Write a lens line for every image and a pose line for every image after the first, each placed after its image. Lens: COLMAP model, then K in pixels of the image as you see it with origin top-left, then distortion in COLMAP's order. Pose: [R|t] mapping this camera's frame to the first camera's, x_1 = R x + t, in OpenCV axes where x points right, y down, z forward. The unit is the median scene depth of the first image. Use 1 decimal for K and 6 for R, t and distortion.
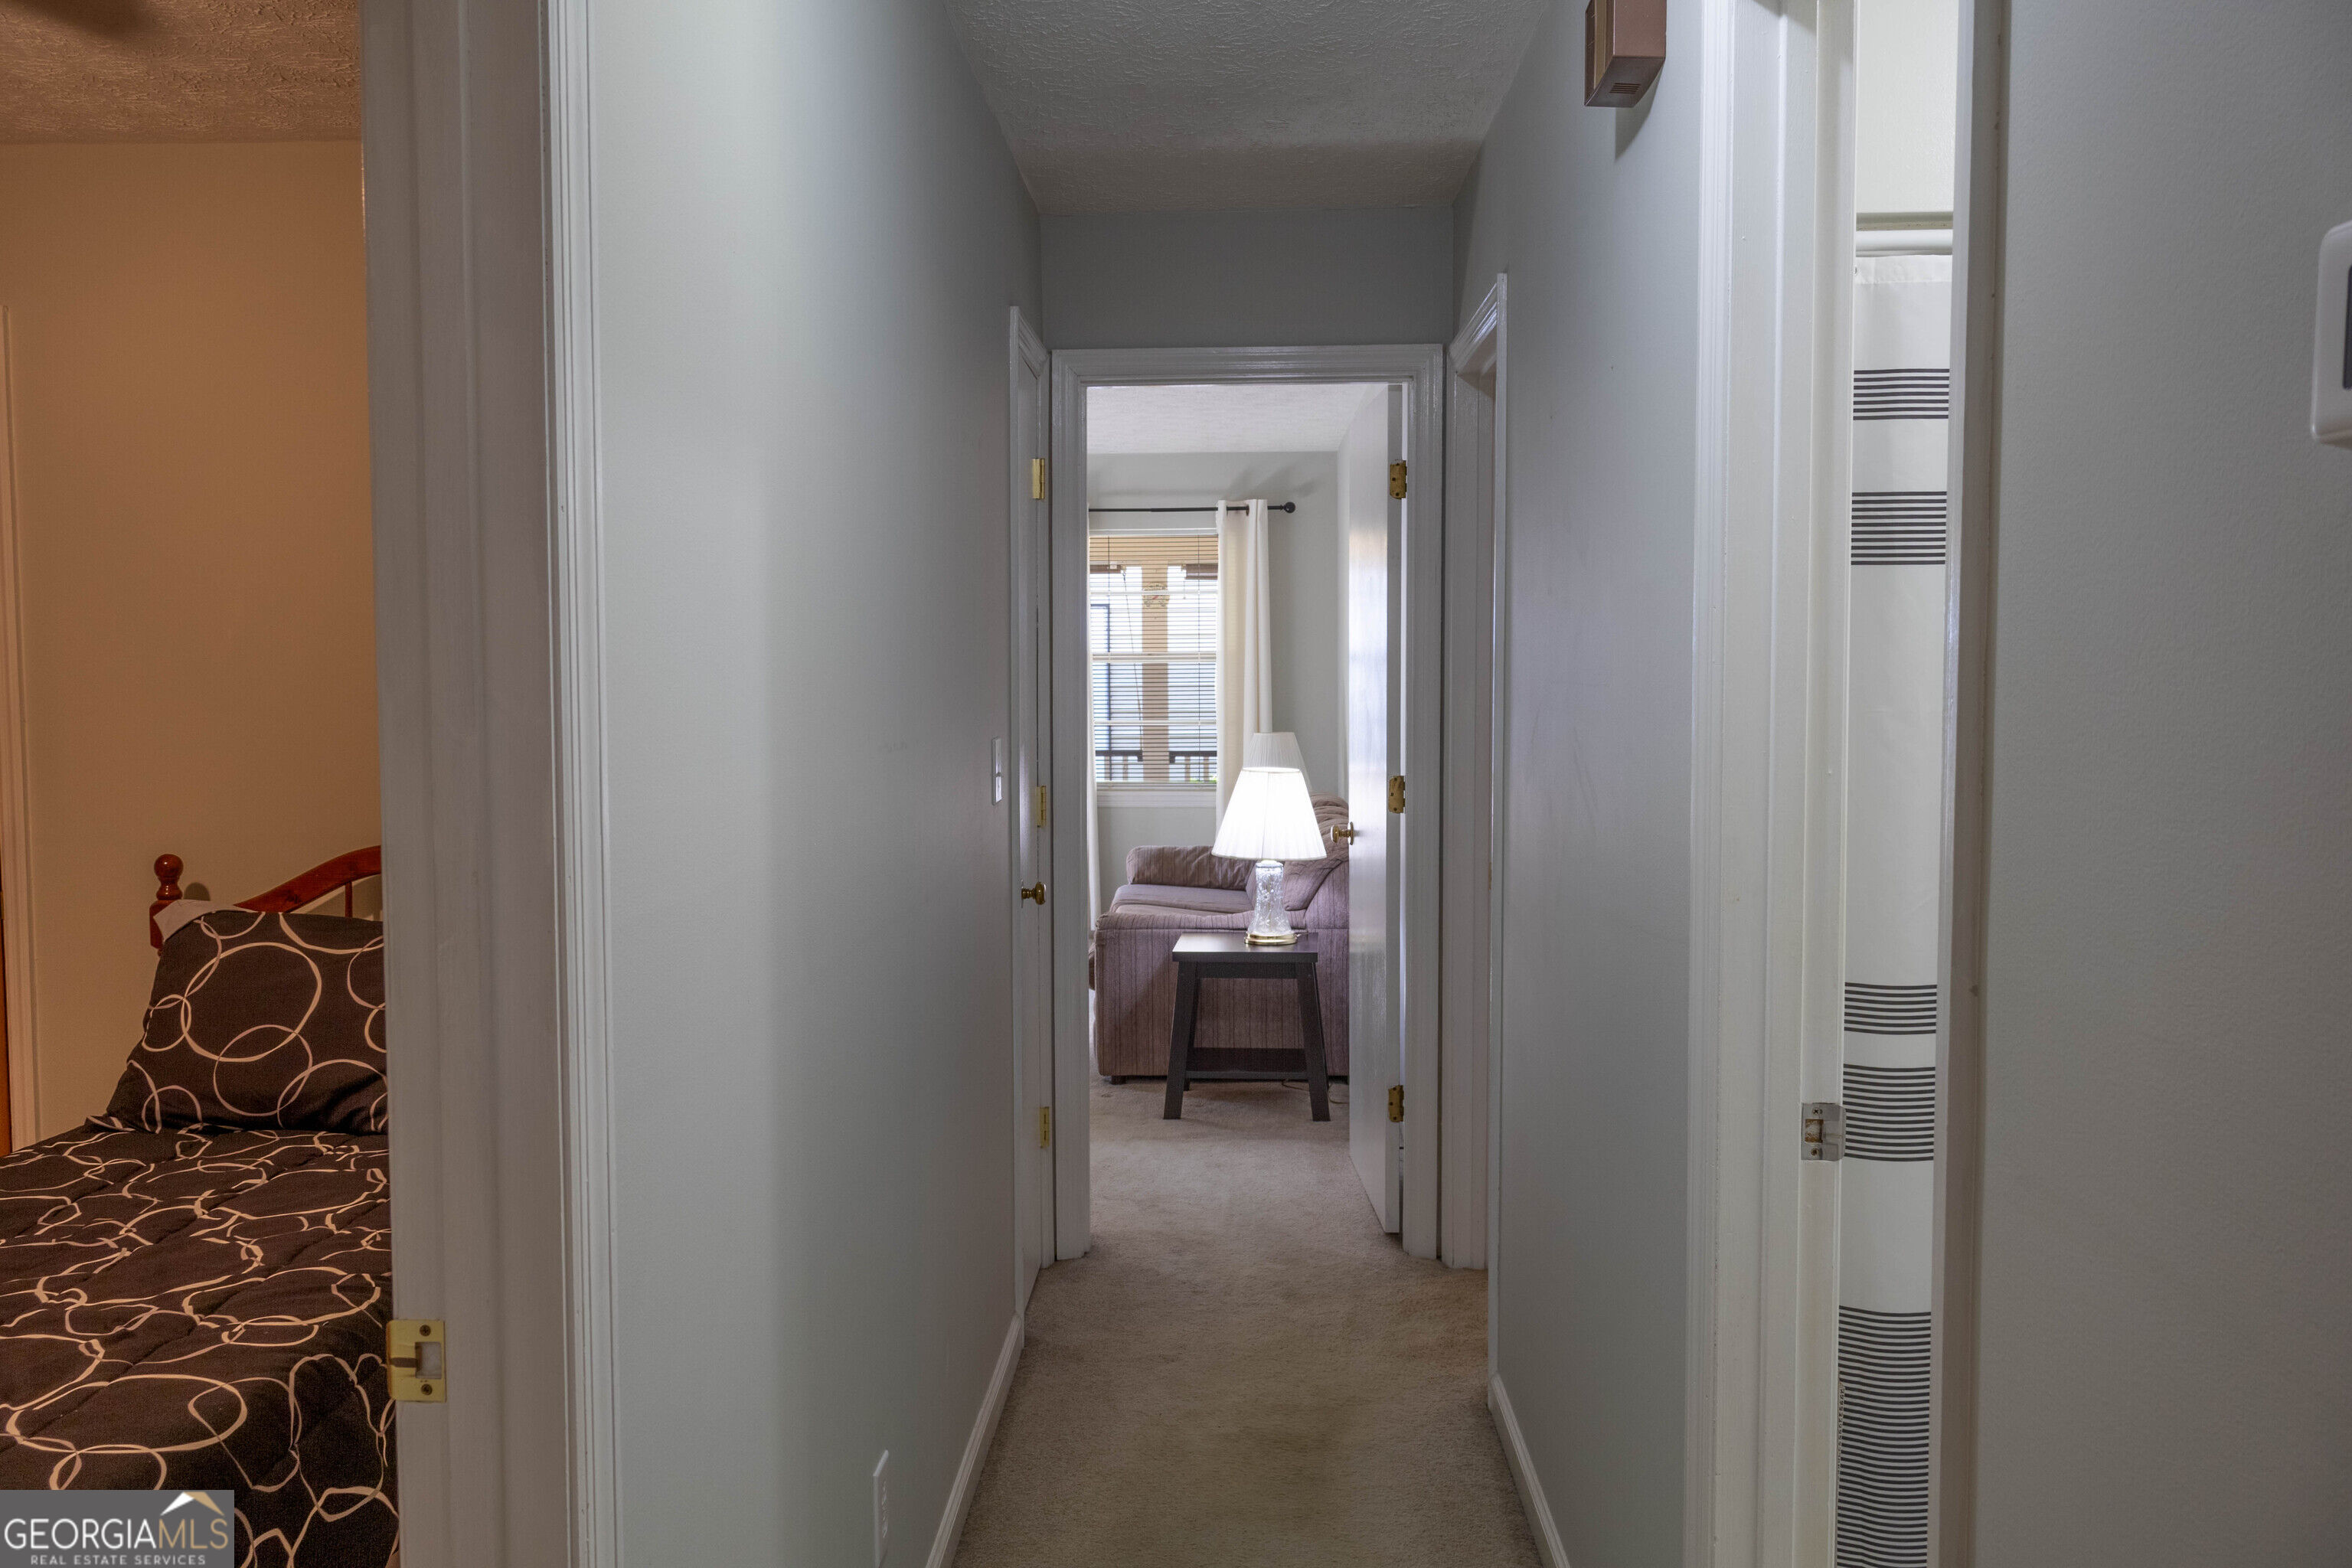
lens RADIAL K [[1962.9, 0, 1157.3], [0, 1962.9, 791.0], [0, 0, 1]] dist [-0.001266, -0.004214]
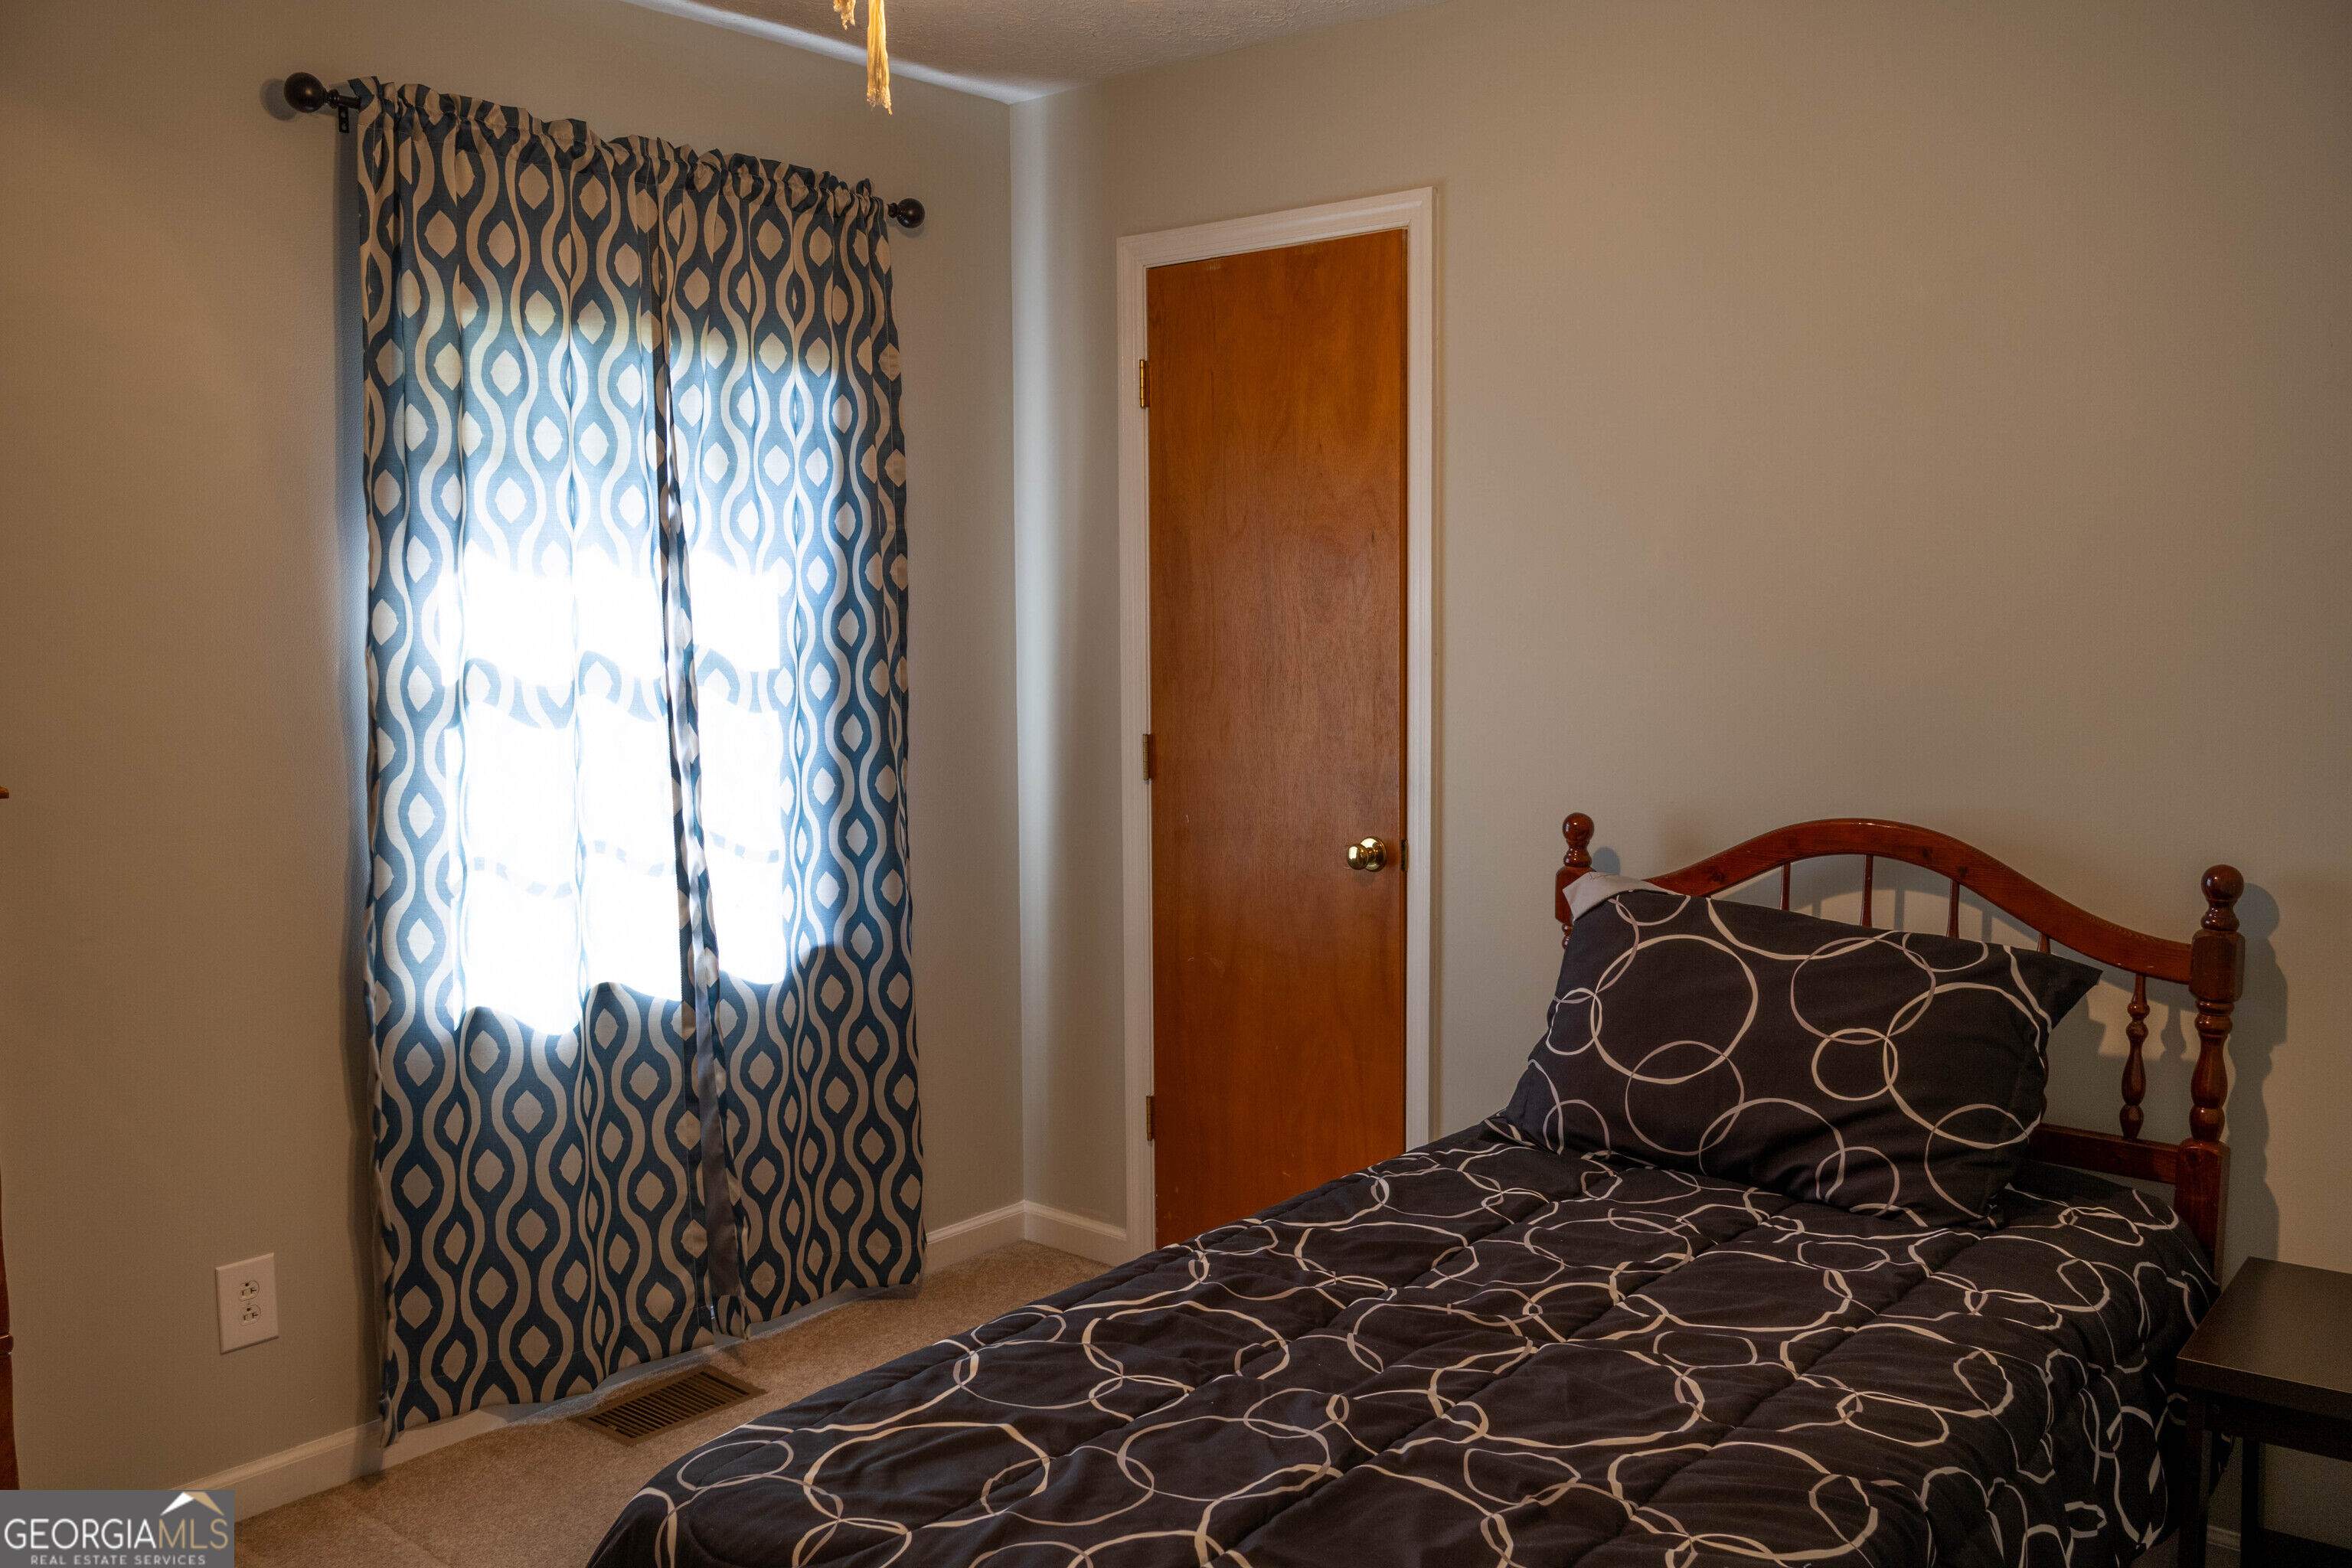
lens RADIAL K [[1962.9, 0, 1172.1], [0, 1962.9, 779.6], [0, 0, 1]] dist [-0.001266, -0.004214]
pose [[0.795464, 0.052244, -0.603745, -0.149722], [-0.036157, 0.998594, 0.038773, -0.010706], [0.604922, -0.009013, 0.796234, 0.245445]]
